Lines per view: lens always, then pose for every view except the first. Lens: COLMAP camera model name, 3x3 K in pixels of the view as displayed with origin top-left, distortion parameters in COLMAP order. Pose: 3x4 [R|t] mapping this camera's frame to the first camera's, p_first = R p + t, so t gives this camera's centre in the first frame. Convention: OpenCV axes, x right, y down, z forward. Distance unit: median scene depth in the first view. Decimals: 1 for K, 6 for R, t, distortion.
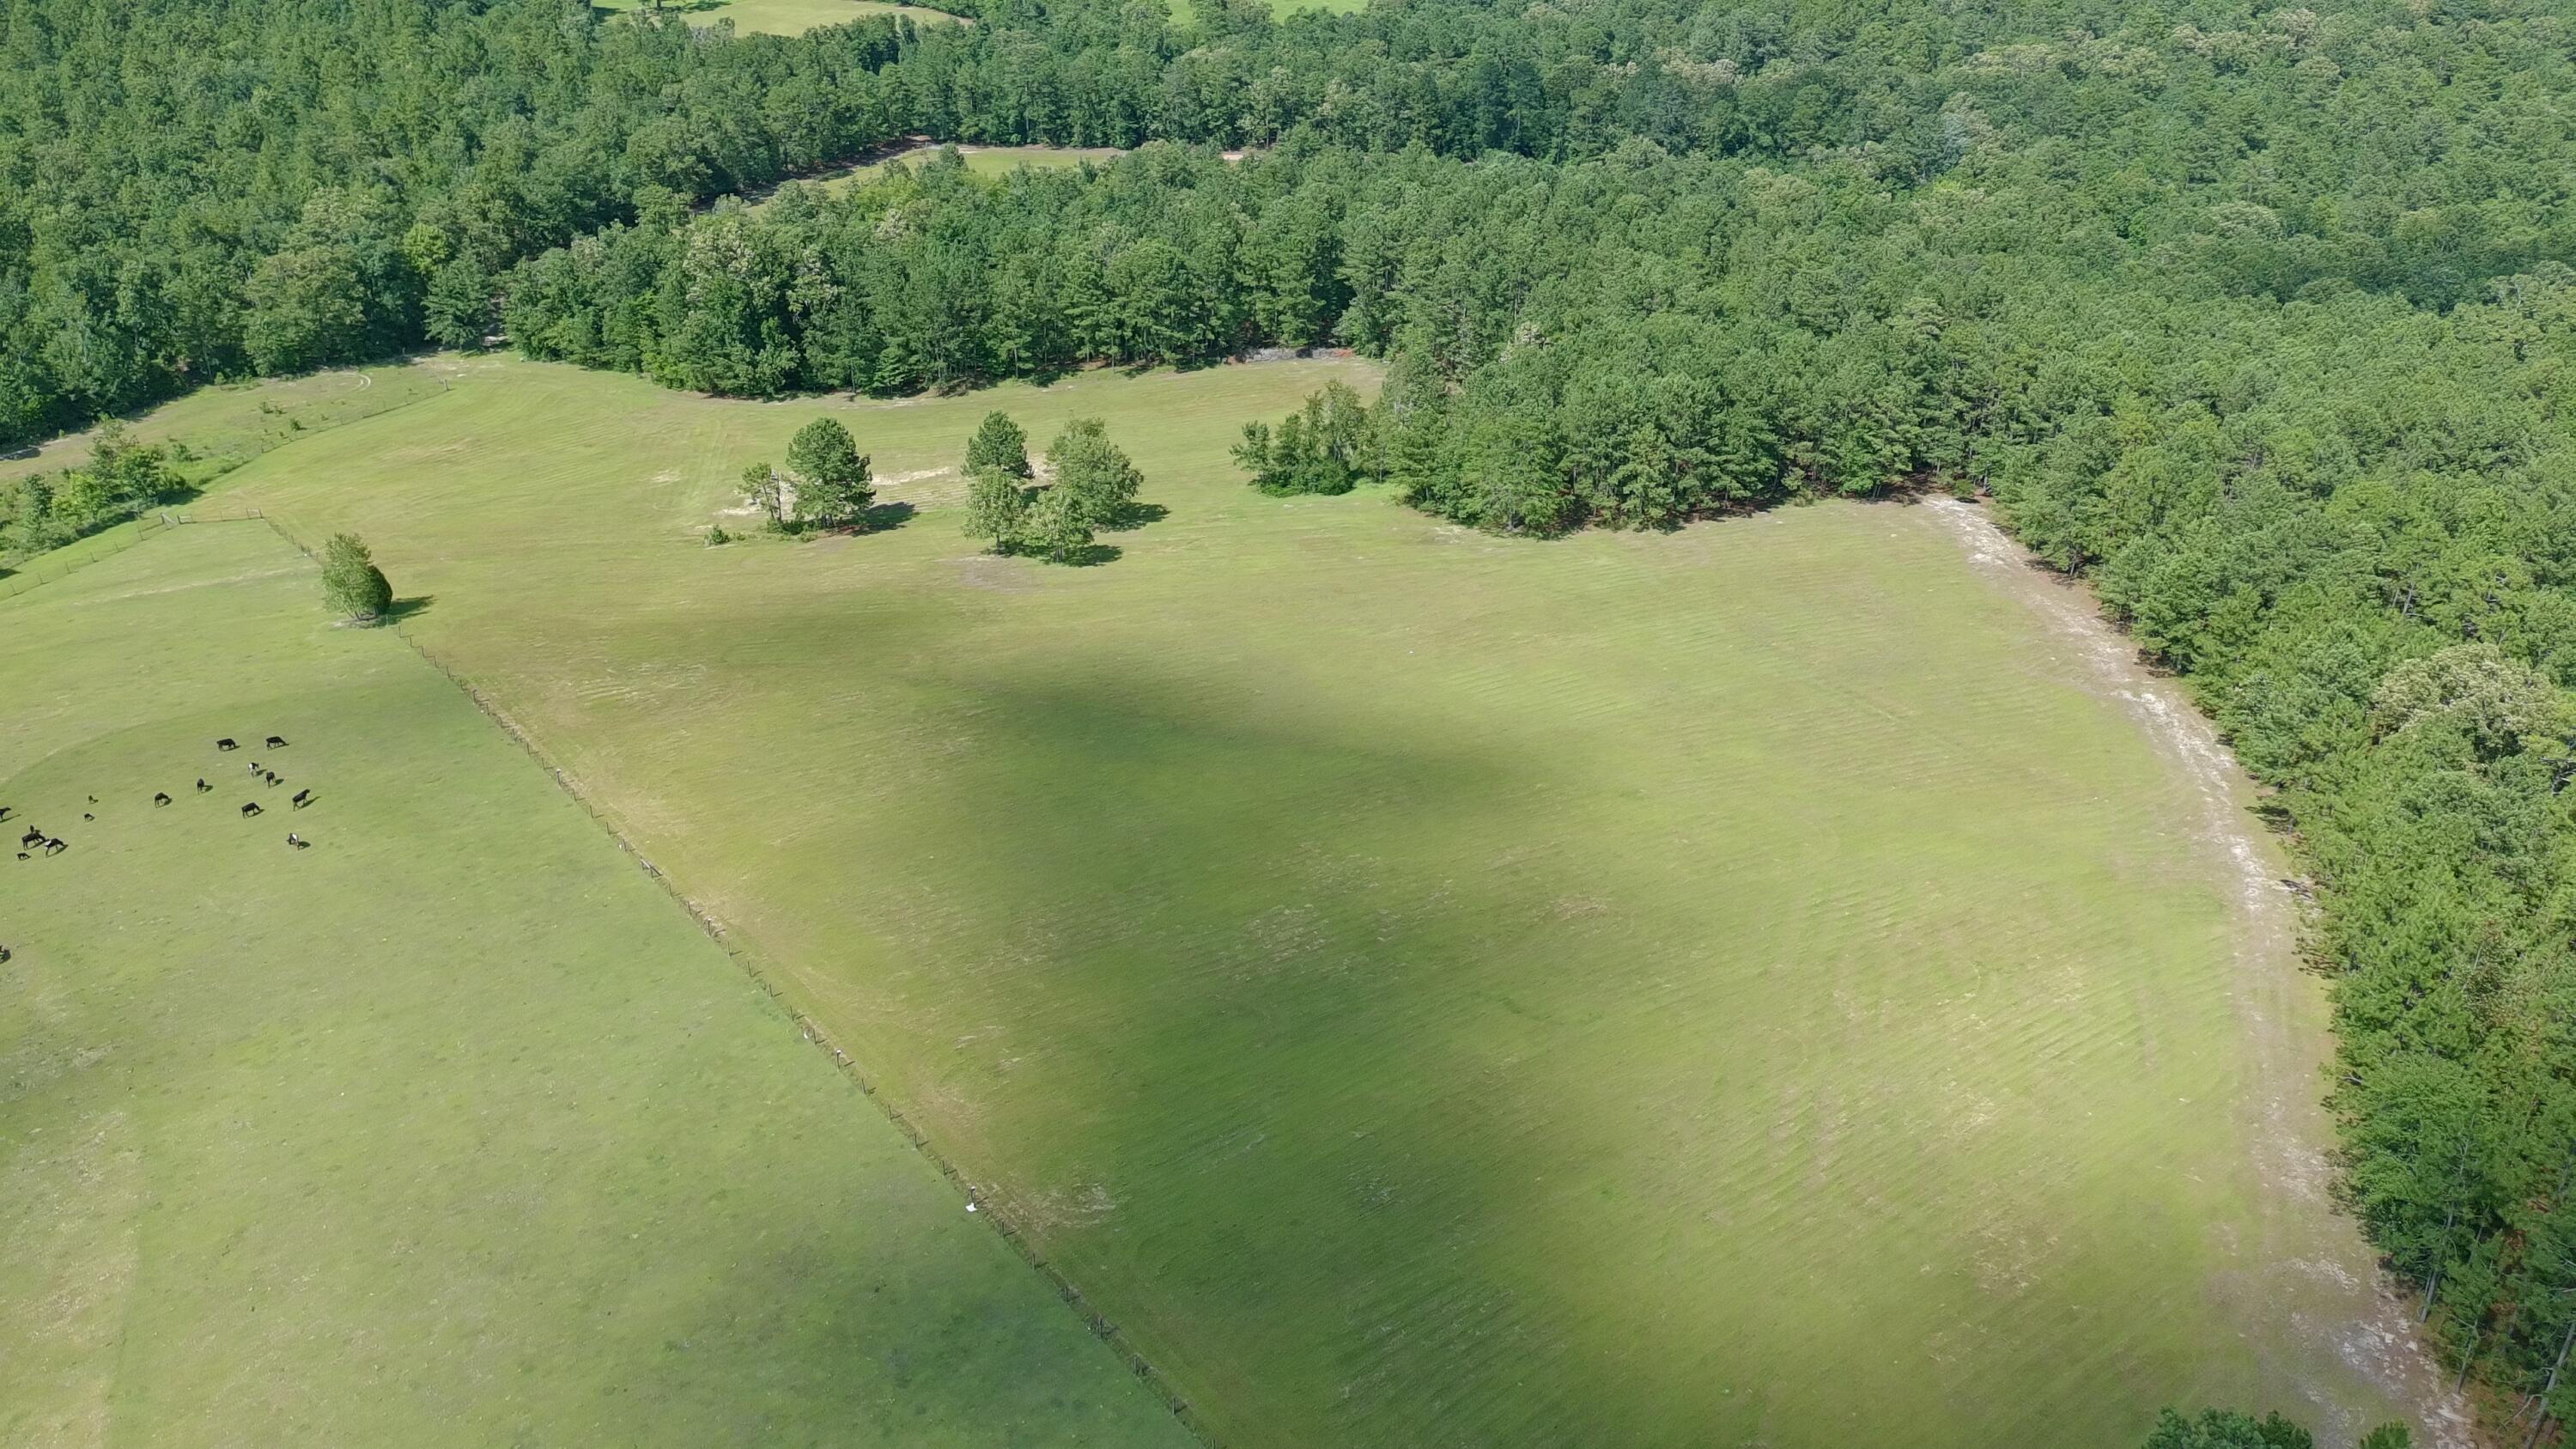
lens RADIAL K [[1995.0, 0, 1302.3], [0, 1995.0, 699.3], [0, 0, 1]] dist [0.067510, -0.079808]
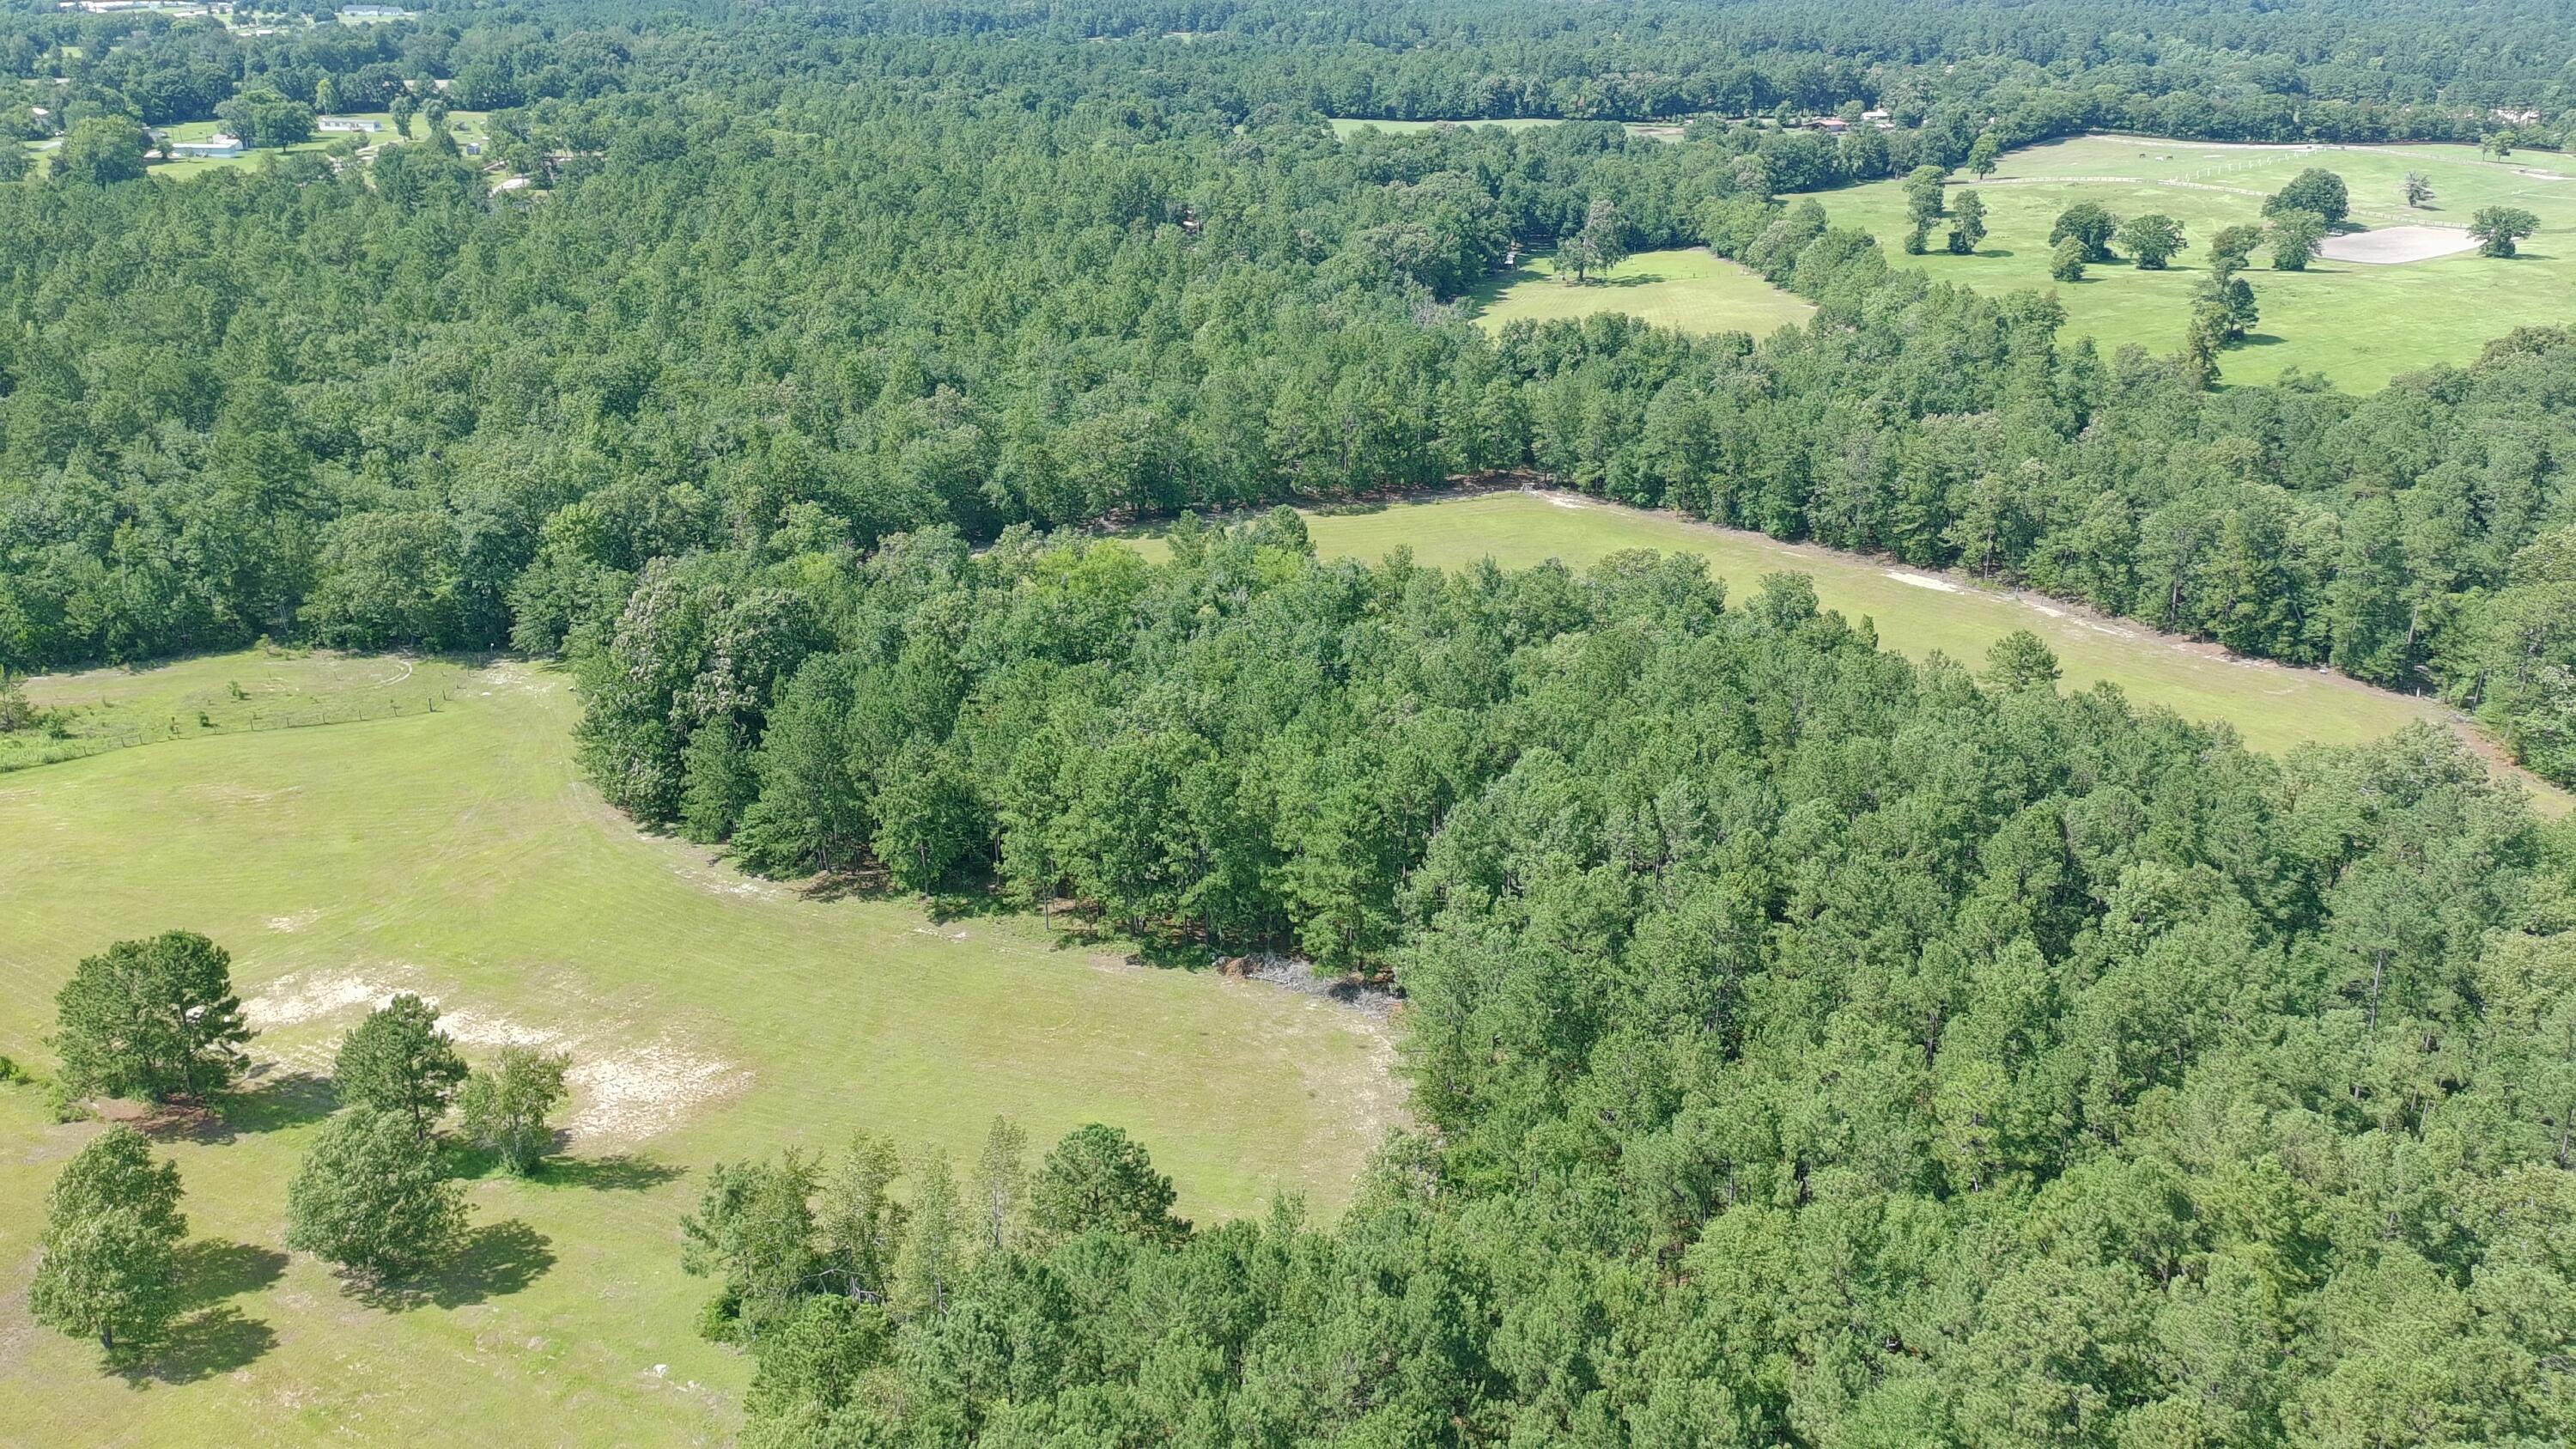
lens RADIAL K [[1995.0, 0, 1310.7], [0, 1995.0, 712.7], [0, 0, 1]] dist [0.067510, -0.079808]
pose [[0.767052, 0.230977, -0.598566, 0.322123], [-0.294869, 0.955494, -0.009160, -0.252762], [0.569811, 0.183524, 0.801021, 0.575213]]
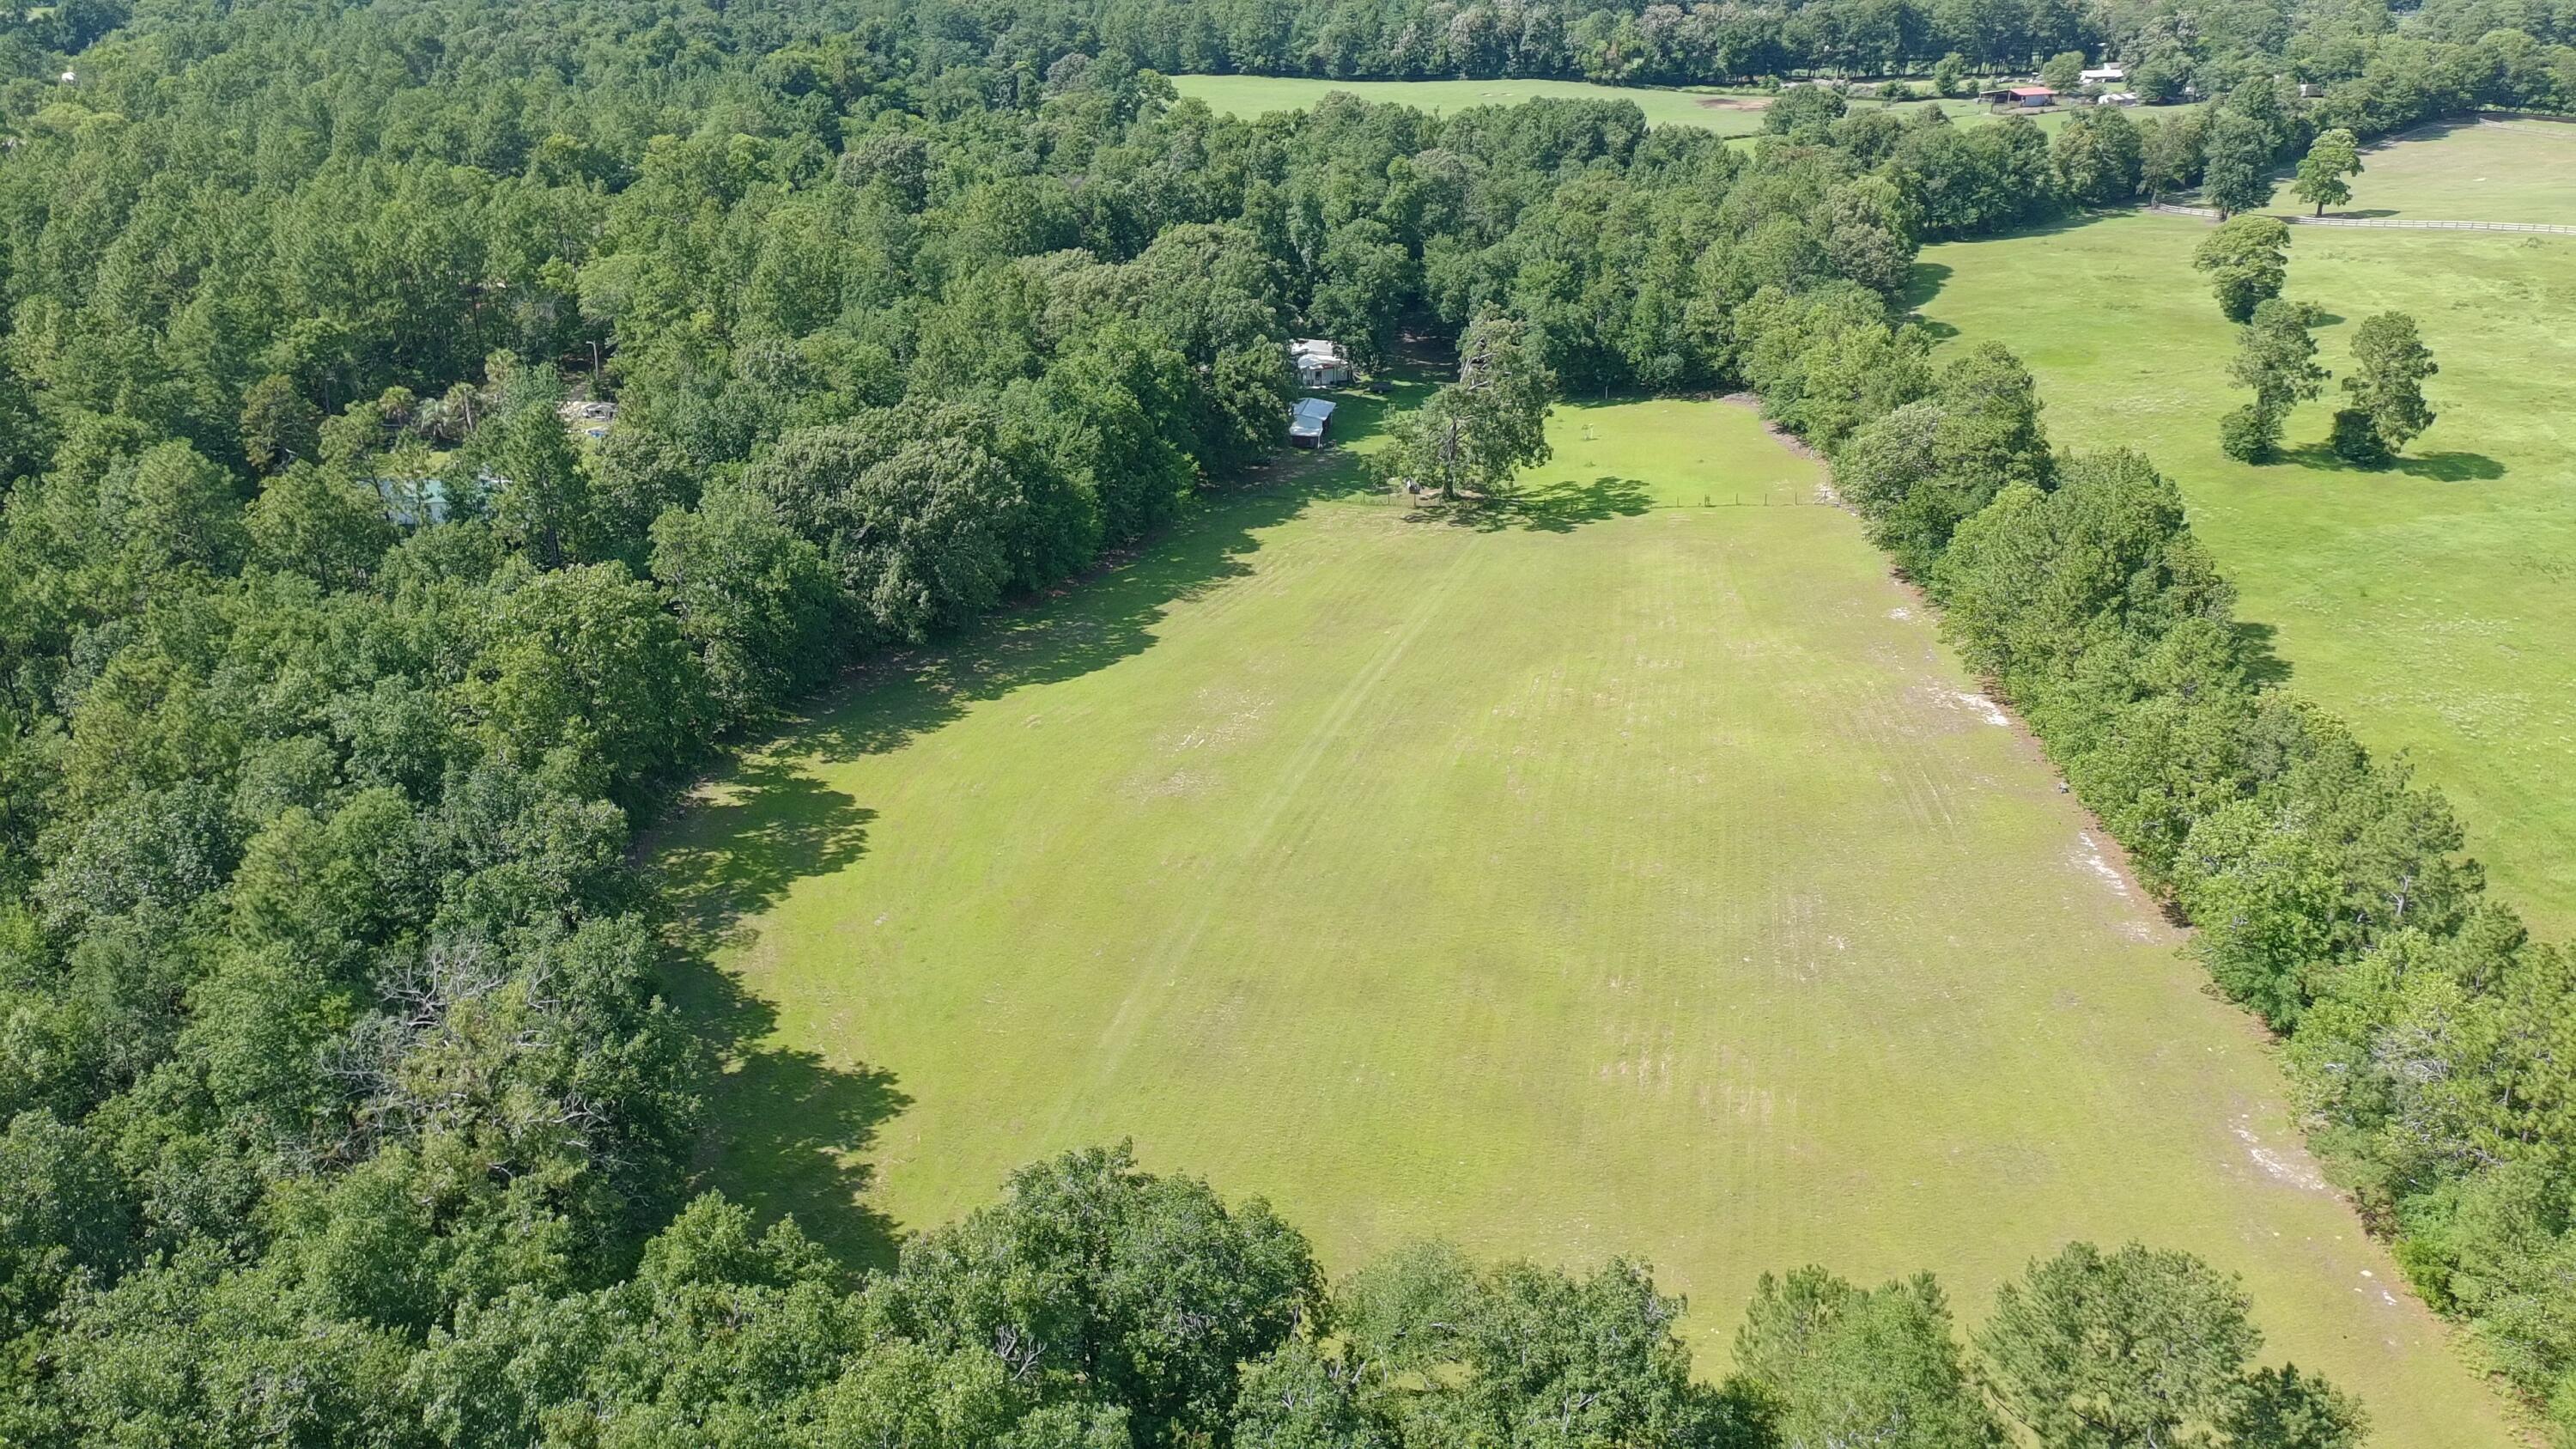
lens RADIAL K [[1996.4, 0, 1318.0], [0, 1996.4, 675.7], [0, 0, 1]] dist [0.070481, -0.084768]
pose [[0.718953, 0.262365, -0.643639, -0.187127], [-0.319222, 0.947220, 0.029538, -0.662436], [0.617417, 0.184227, 0.764759, 1.490247]]
